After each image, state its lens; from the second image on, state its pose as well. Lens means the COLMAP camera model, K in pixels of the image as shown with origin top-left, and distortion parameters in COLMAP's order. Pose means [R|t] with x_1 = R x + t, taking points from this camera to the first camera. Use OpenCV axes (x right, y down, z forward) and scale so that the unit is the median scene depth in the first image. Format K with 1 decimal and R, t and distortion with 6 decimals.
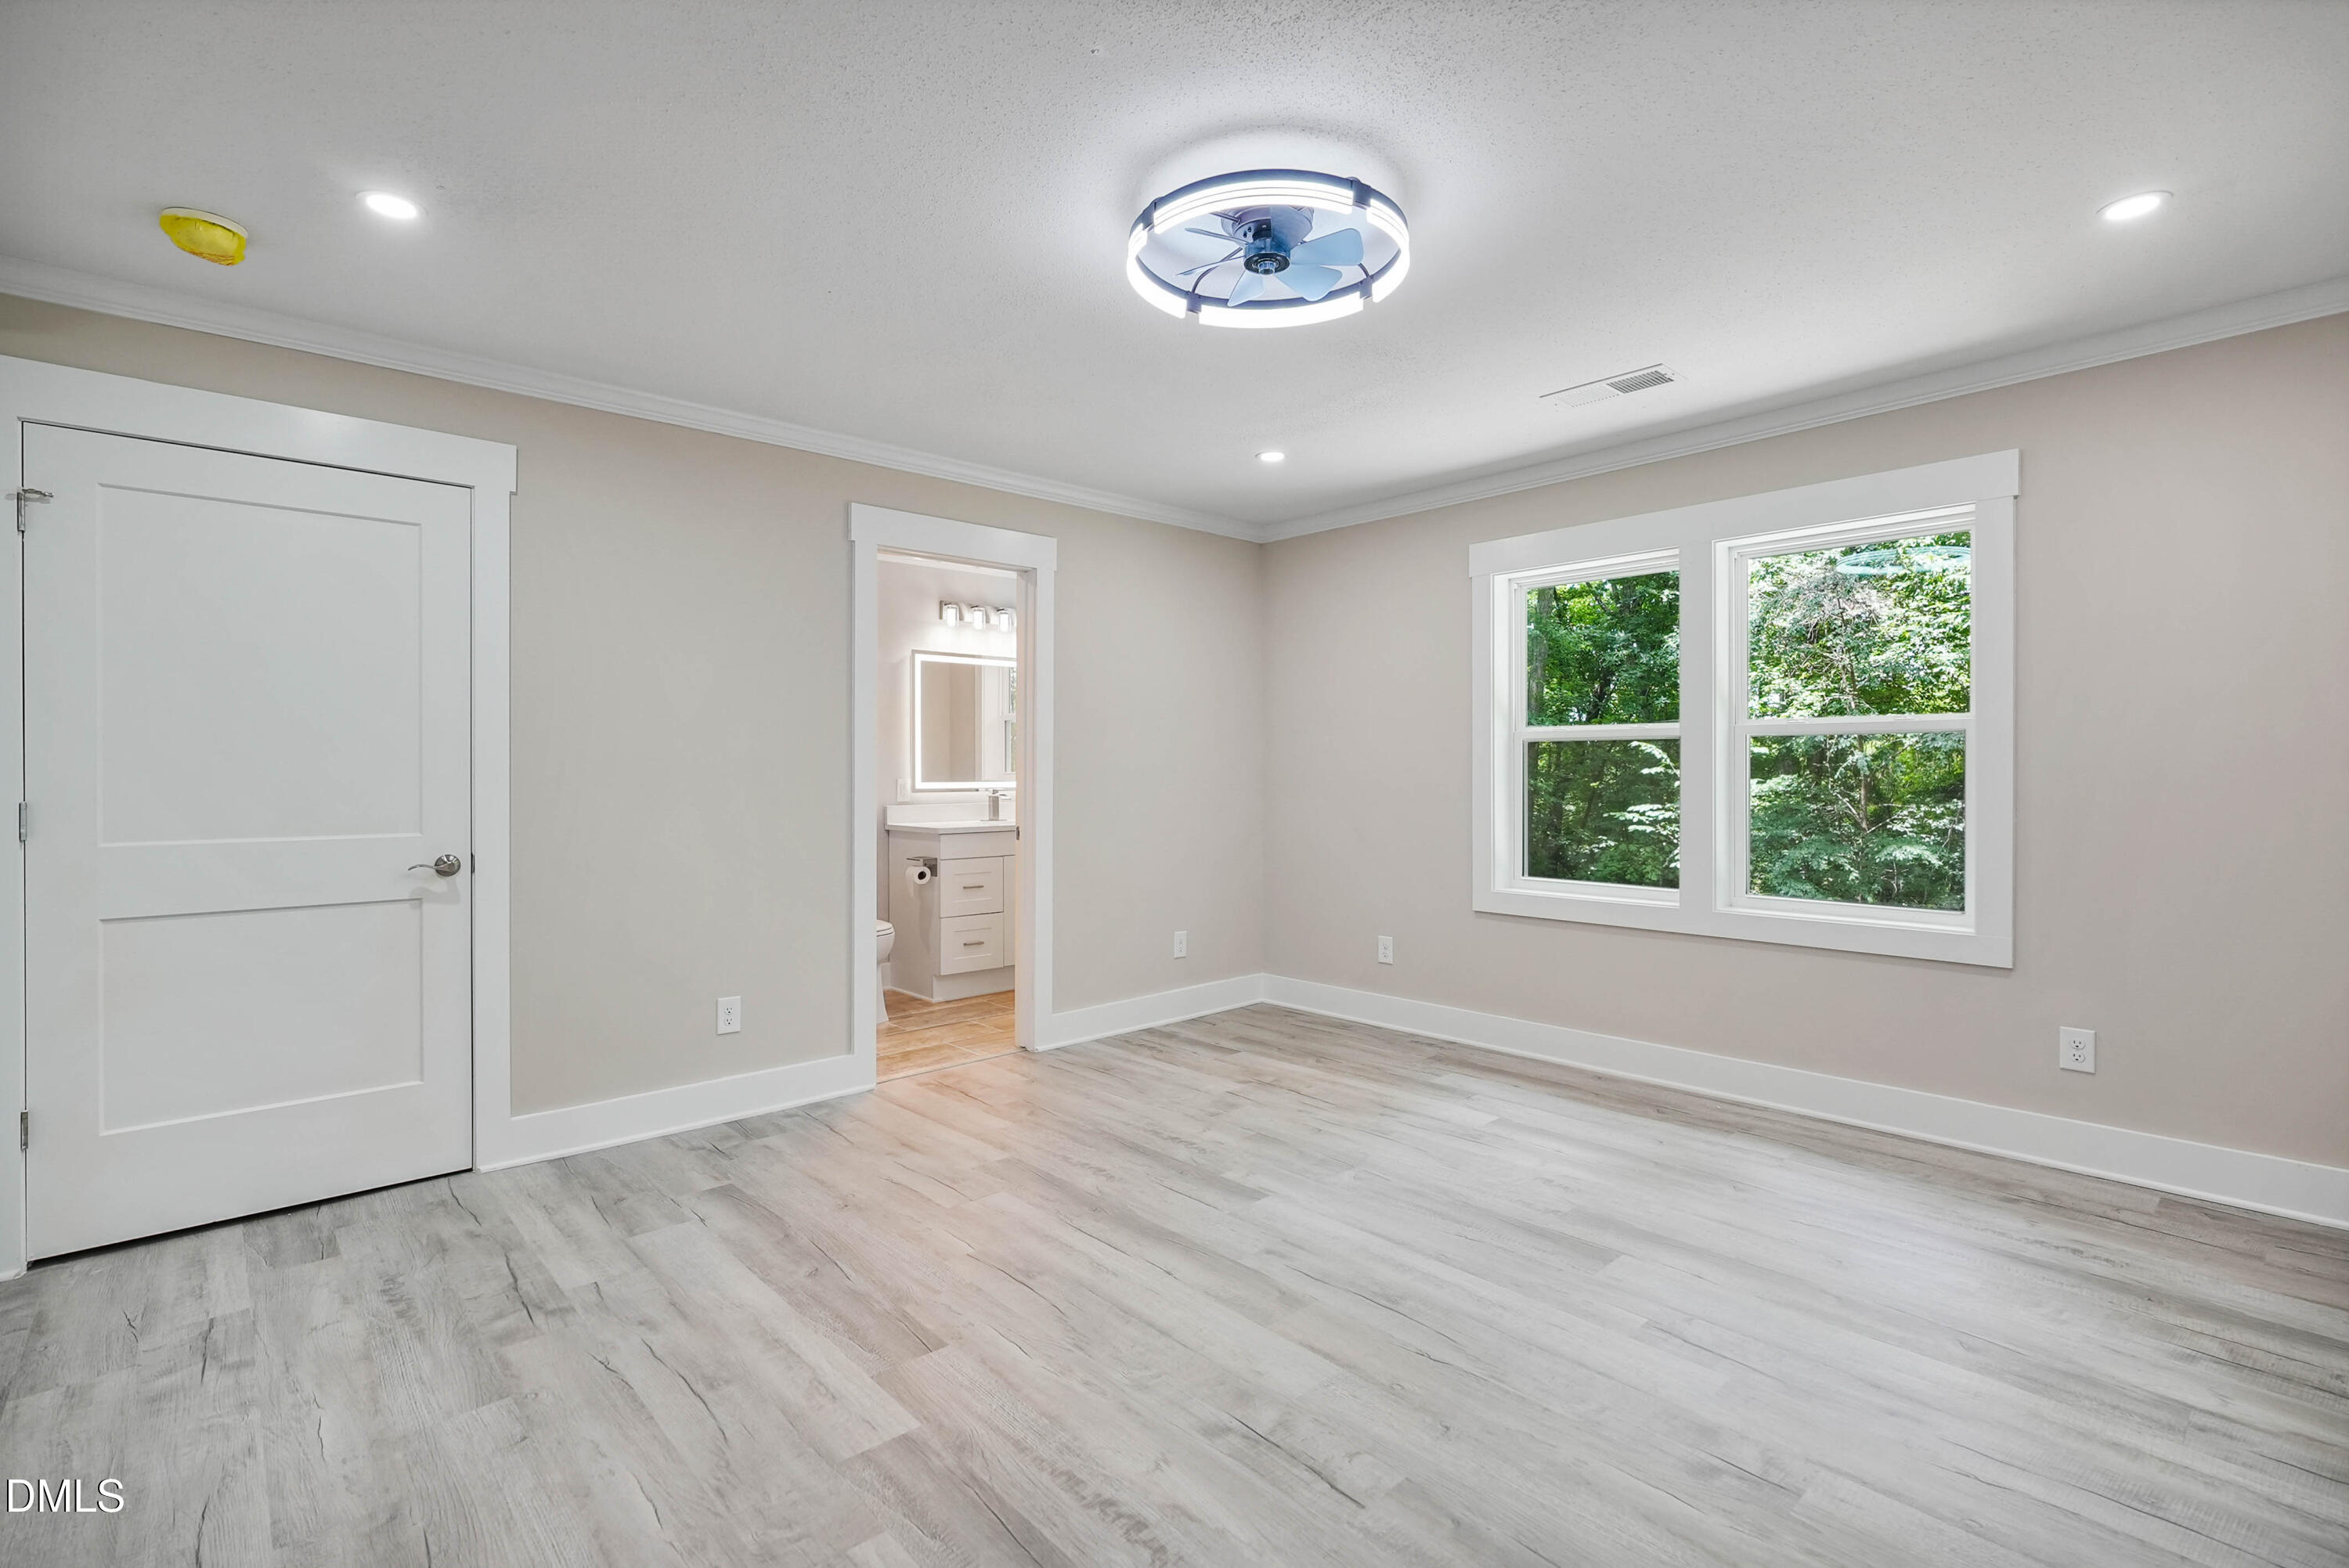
lens RADIAL K [[1071.7, 0, 1166.8], [0, 1071.7, 779.0], [0, 0, 1]] dist [-0.010590, 0.005173]
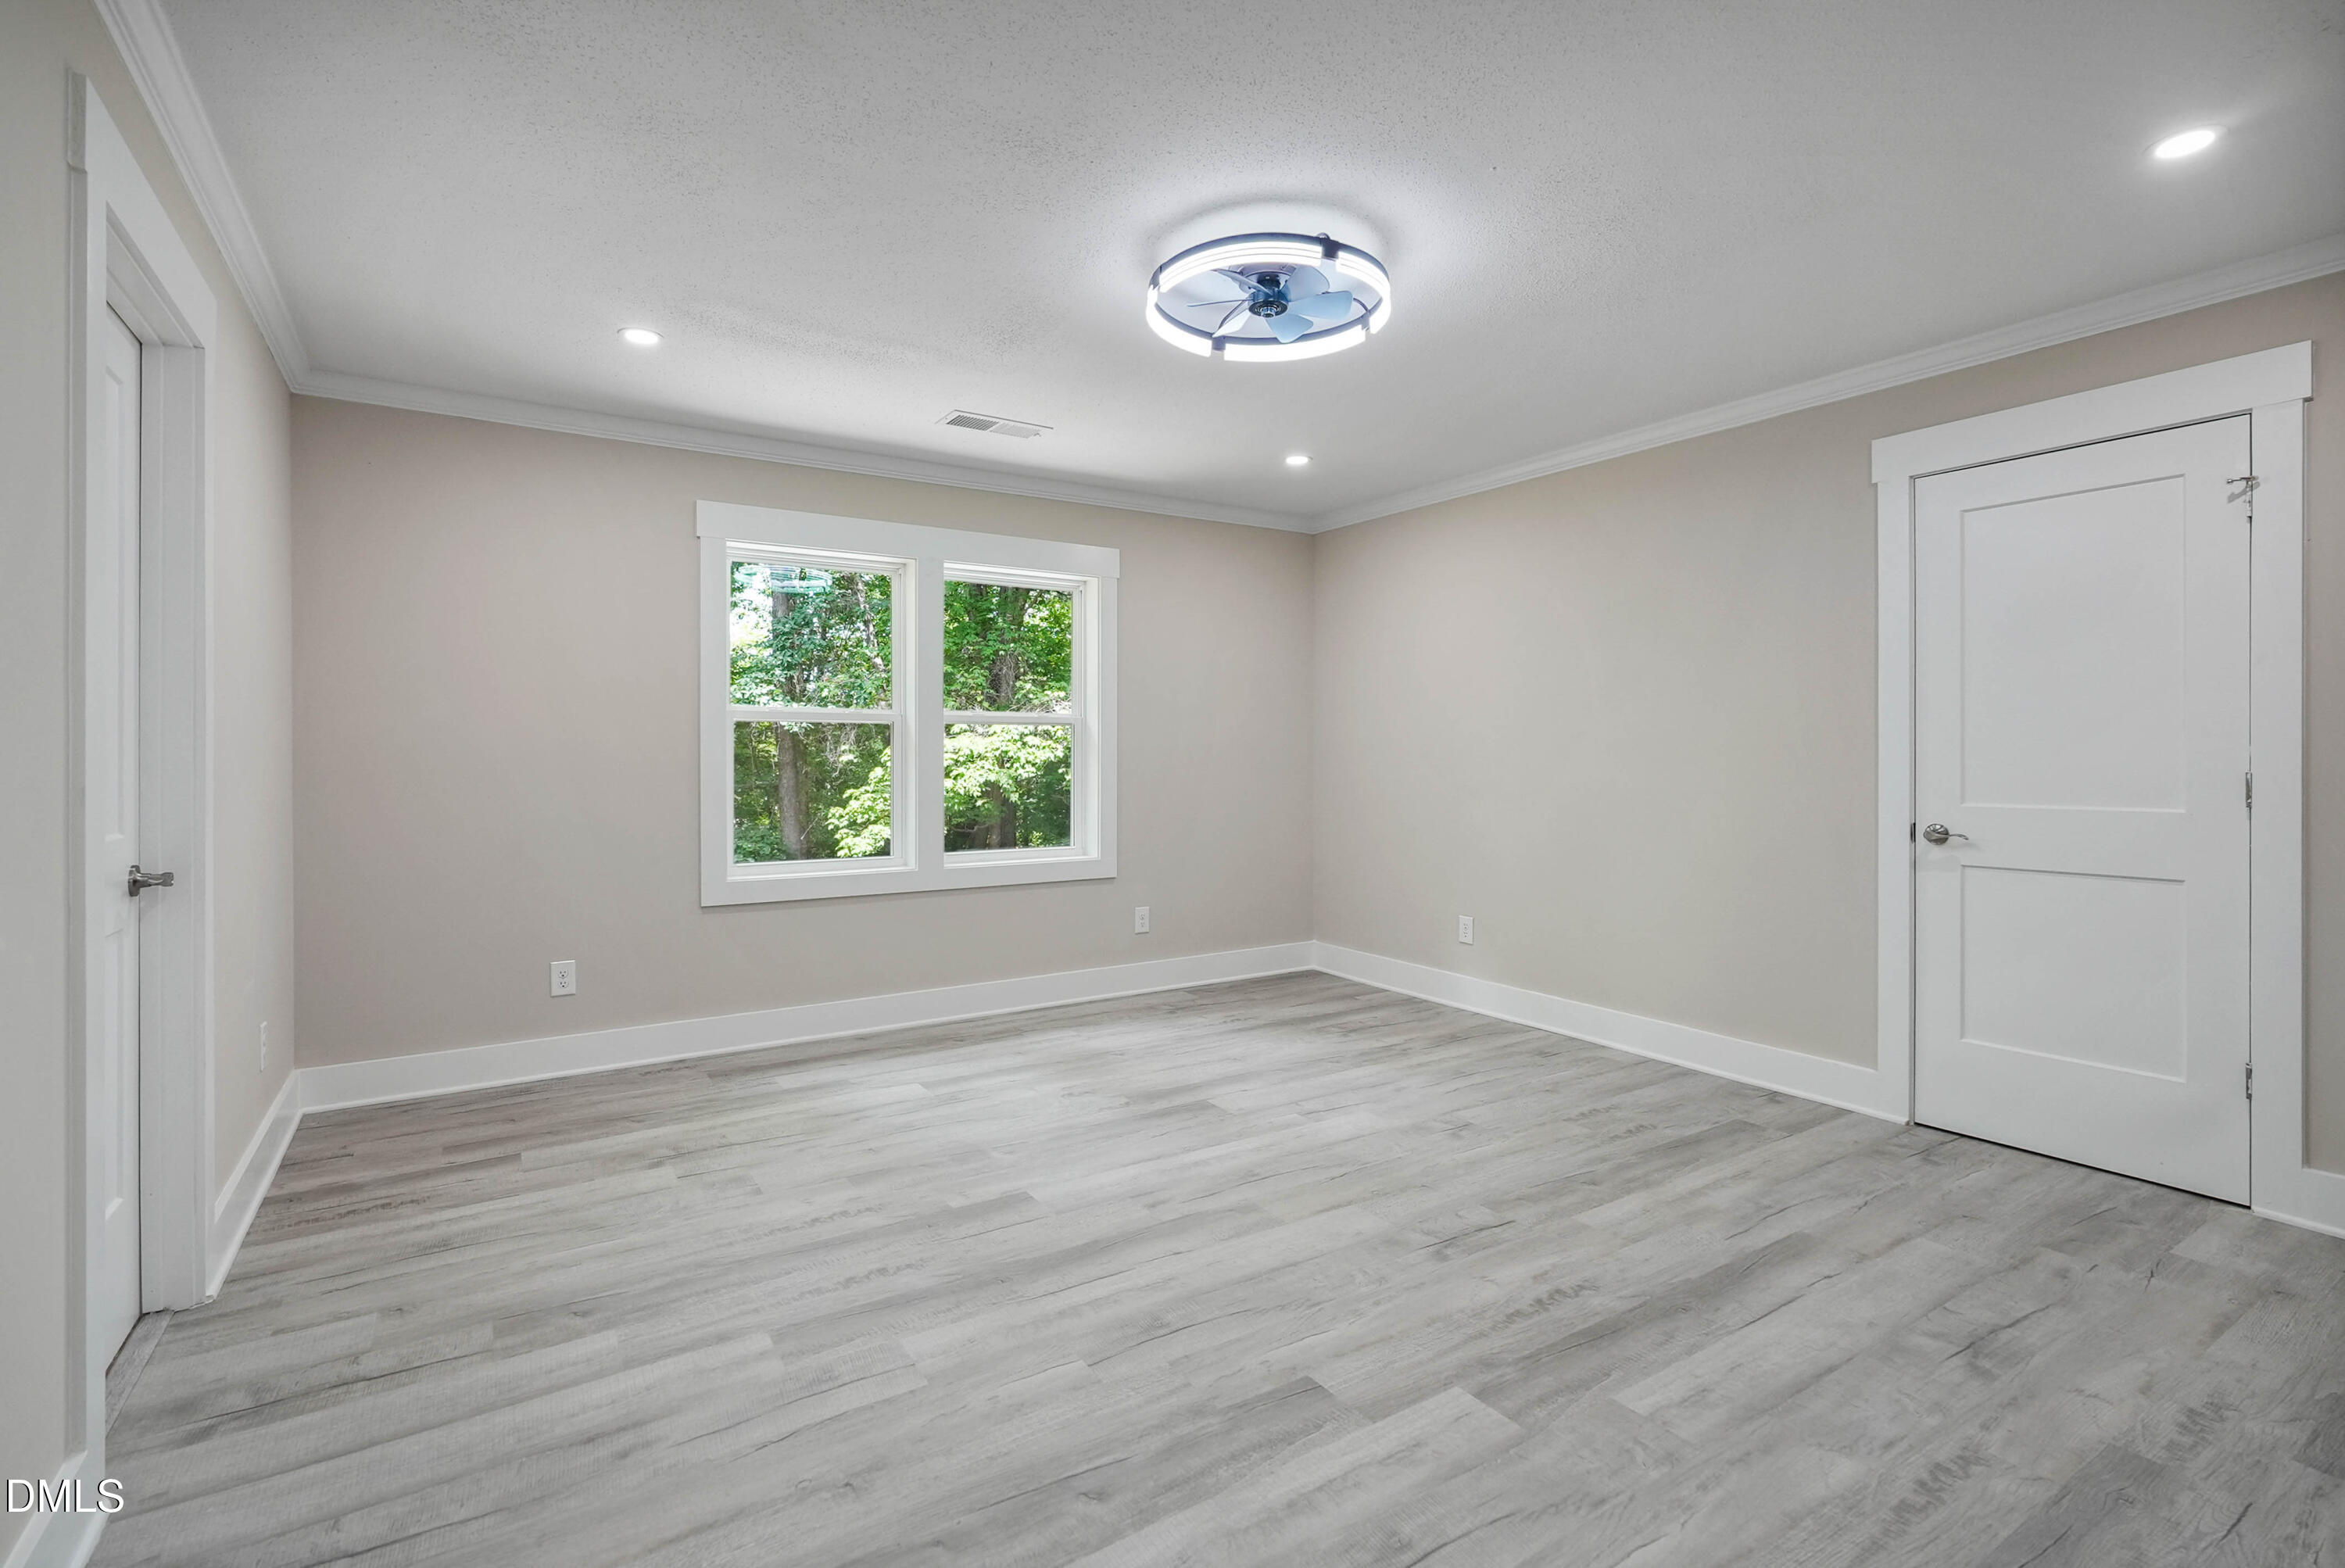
lens RADIAL K [[1069.9, 0, 1183.3], [0, 1069.9, 745.6], [0, 0, 1]] dist [-0.010590, 0.005173]
pose [[0.159563, 0.012188, 0.987112, -0.825492], [0.007065, 0.999884, -0.013488, 0.005097], [-0.987162, 0.009126, 0.159459, 0.703333]]
